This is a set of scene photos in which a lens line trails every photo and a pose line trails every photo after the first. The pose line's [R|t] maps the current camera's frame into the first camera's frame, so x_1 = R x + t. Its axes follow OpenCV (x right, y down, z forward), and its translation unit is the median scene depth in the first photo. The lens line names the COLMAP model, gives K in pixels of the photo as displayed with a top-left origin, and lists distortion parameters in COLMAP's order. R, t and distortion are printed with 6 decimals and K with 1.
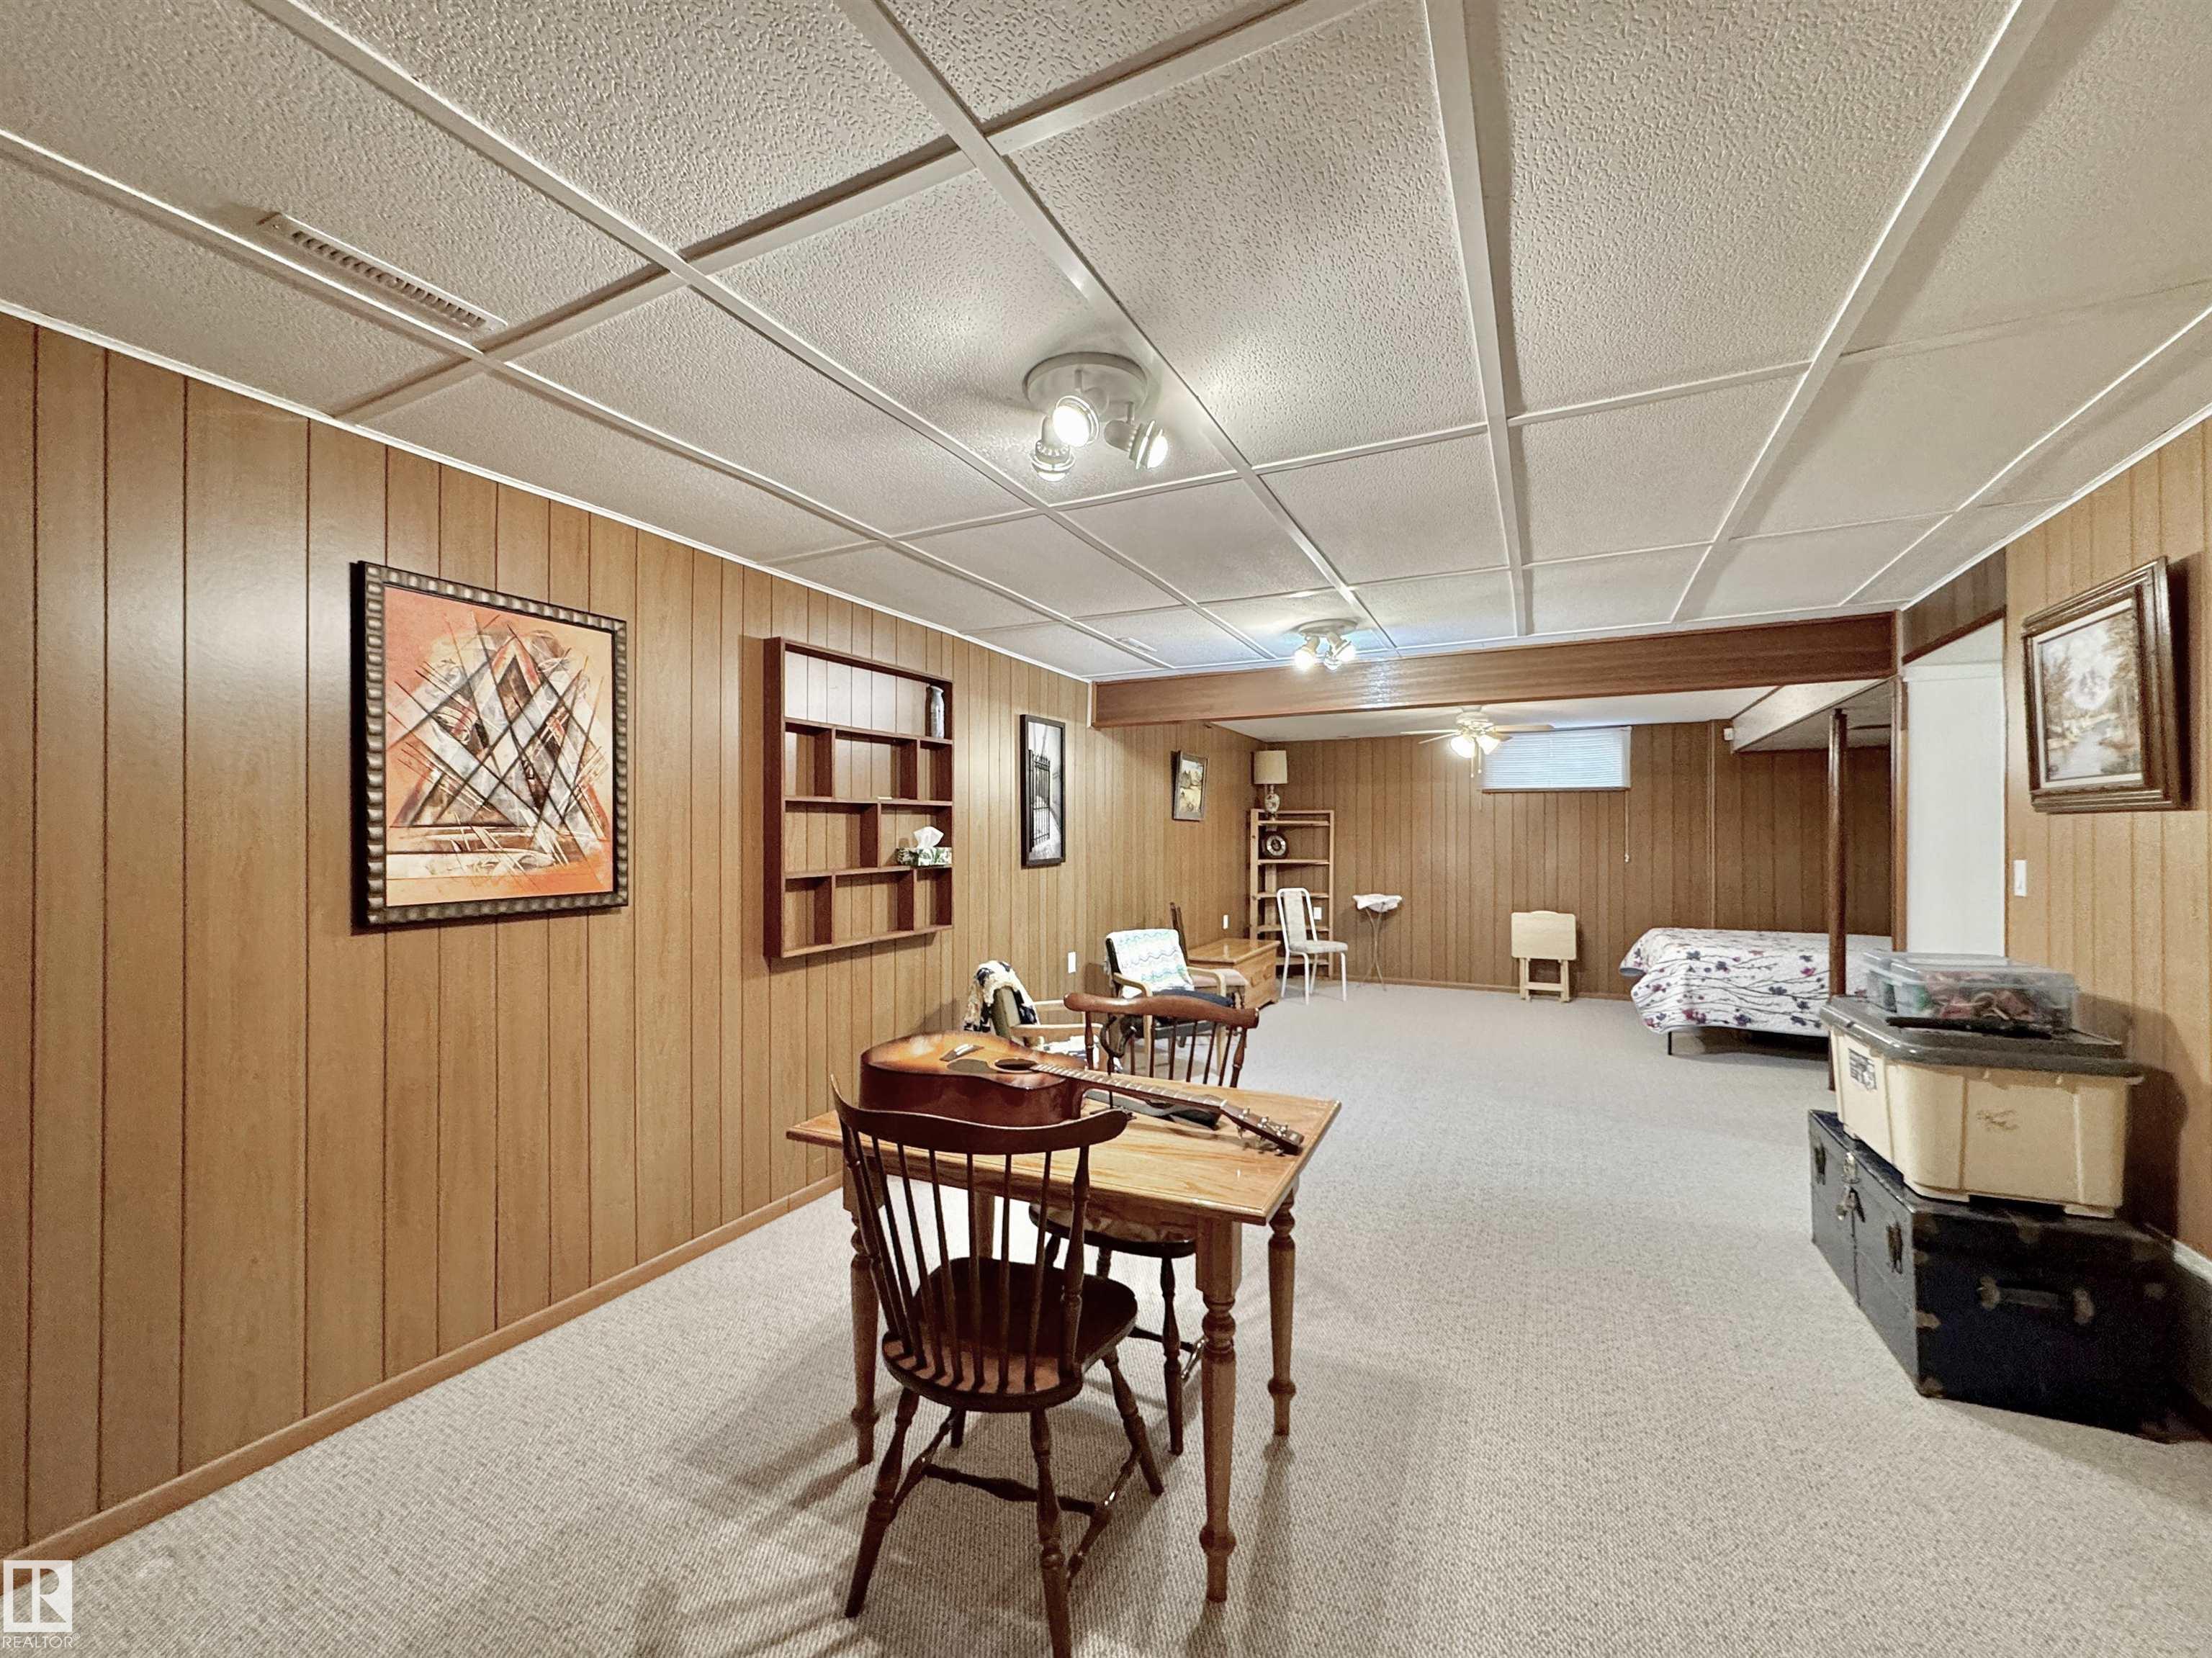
lens RADIAL K [[889.5, 0, 1098.8], [0, 889.5, 831.6], [0, 0, 1]] dist [-0.000600, 0.000038]
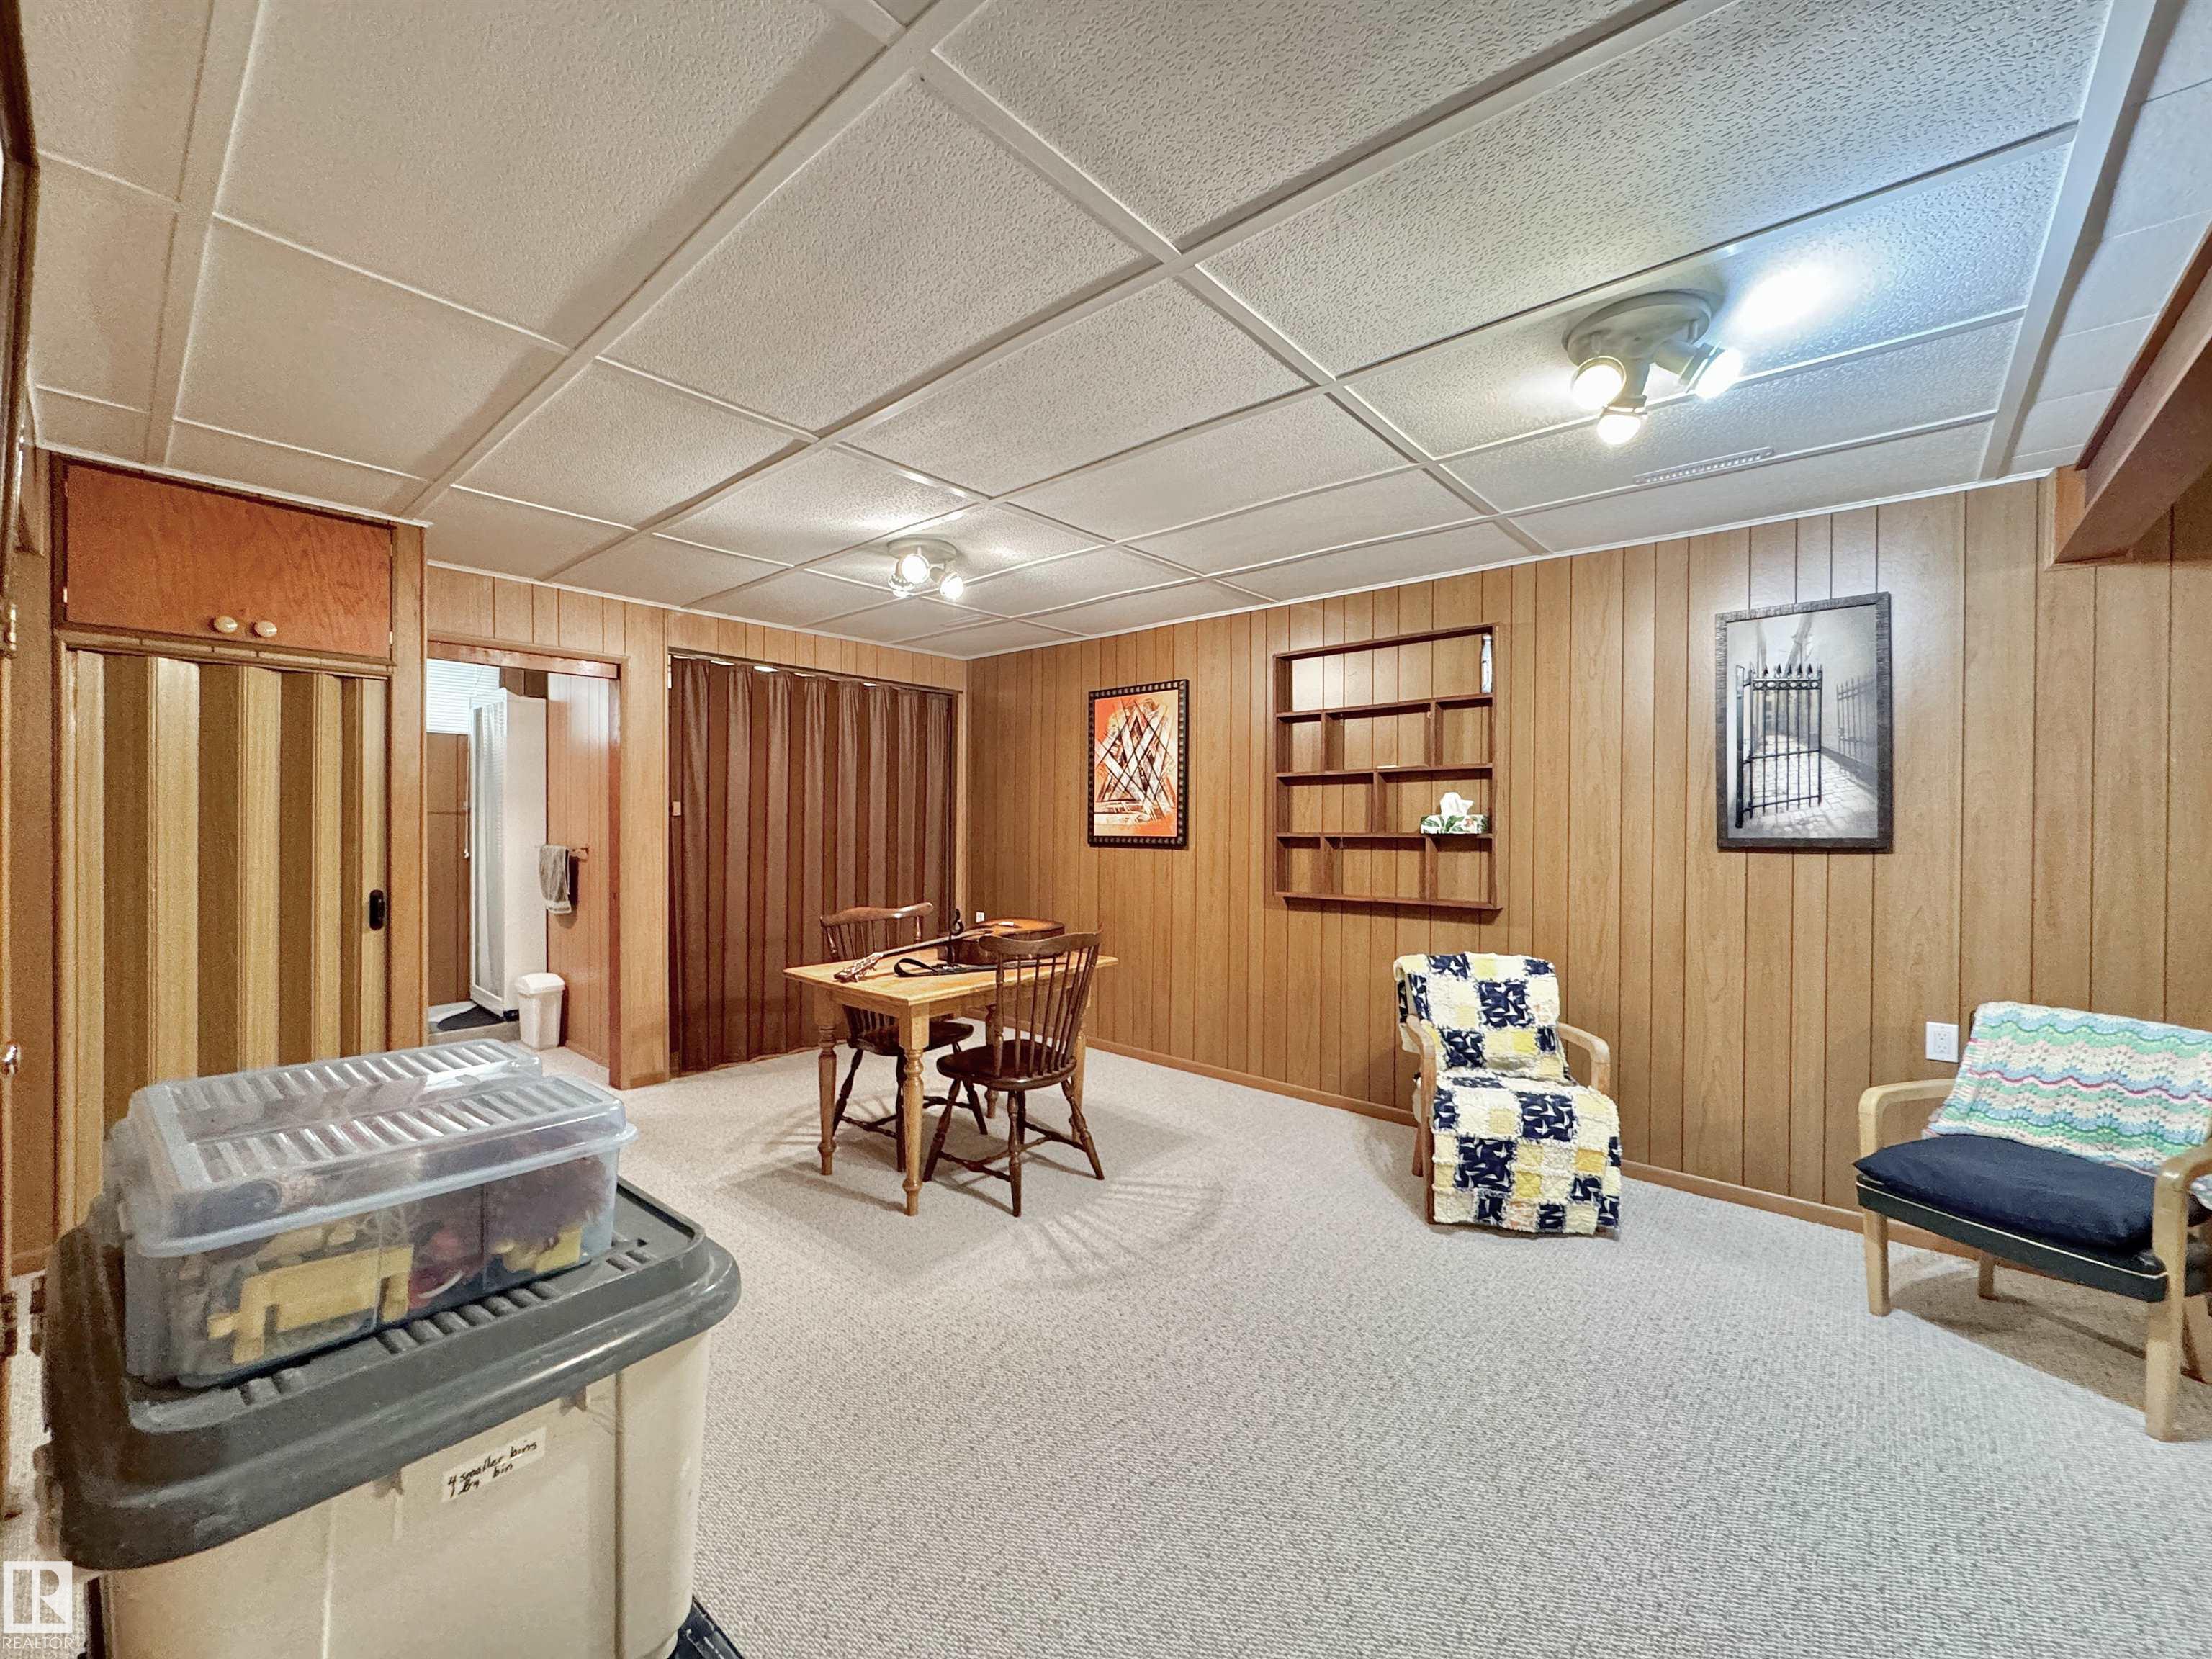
lens RADIAL K [[889.6, 0, 1098.8], [0, 889.6, 832.1], [0, 0, 1]] dist [-0.000600, 0.000038]
pose [[-0.255977, 0.004898, -0.966670, 1.242240], [-0.003983, 0.999973, 0.006121, 0.050570], [0.966675, 0.005417, -0.255951, 1.363498]]
